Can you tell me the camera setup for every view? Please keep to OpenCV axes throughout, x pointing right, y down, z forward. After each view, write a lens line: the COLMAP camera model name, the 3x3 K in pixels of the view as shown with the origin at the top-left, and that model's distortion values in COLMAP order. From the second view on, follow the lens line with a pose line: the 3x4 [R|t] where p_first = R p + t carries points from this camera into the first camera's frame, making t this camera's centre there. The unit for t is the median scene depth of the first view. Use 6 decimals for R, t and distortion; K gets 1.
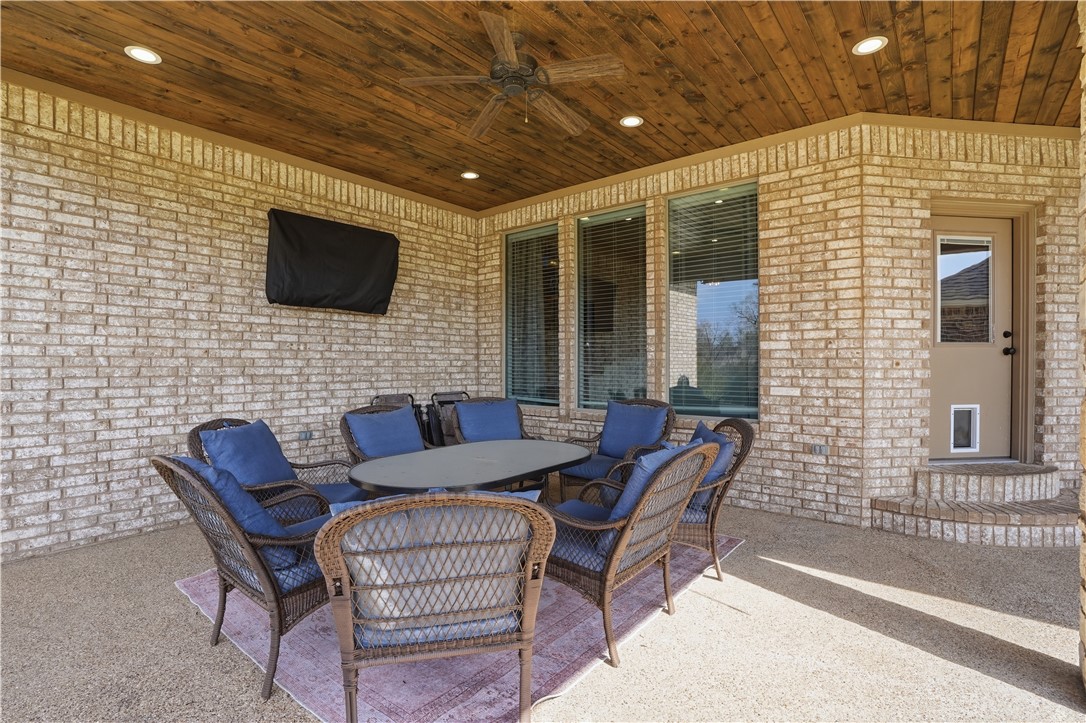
lens RADIAL K [[512.7, 0, 538.1], [0, 512.7, 363.6], [0, 0, 1]] dist [-0.000962, 0.000042]
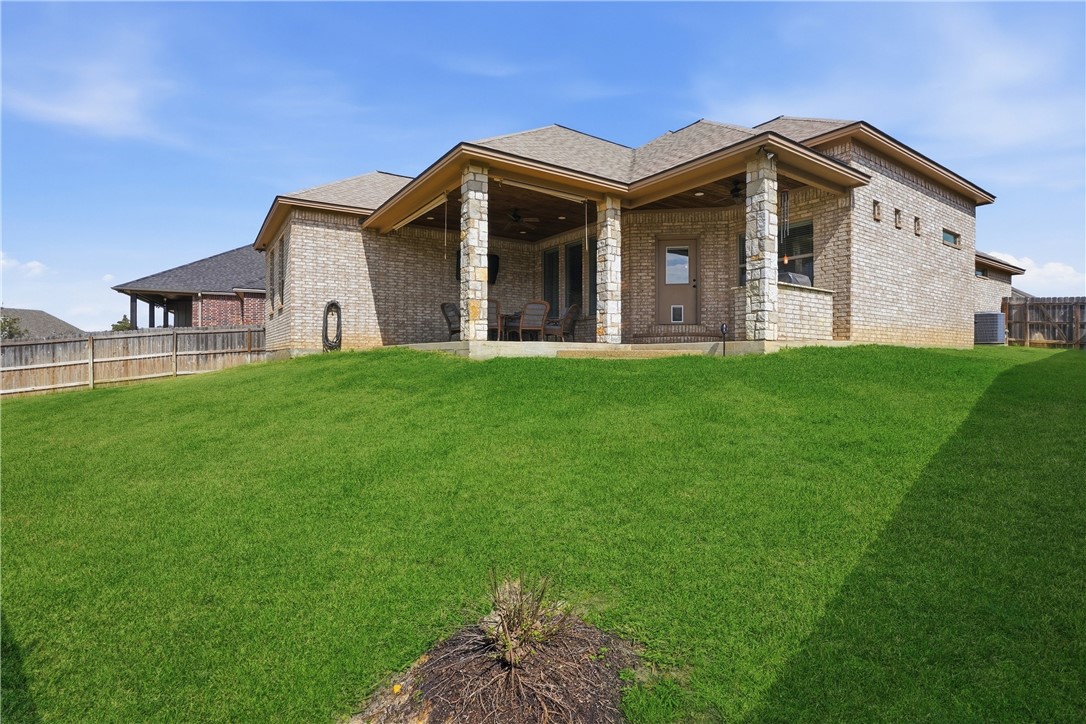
lens RADIAL K [[512.7, 0, 547.0], [0, 512.7, 356.8], [0, 0, 1]] dist [-0.000962, 0.000042]
pose [[0.956356, 0.003612, -0.292182, 0.971531], [-0.004442, 0.999988, -0.002177, 0.373691], [0.292171, 0.003380, 0.956360, -1.935041]]
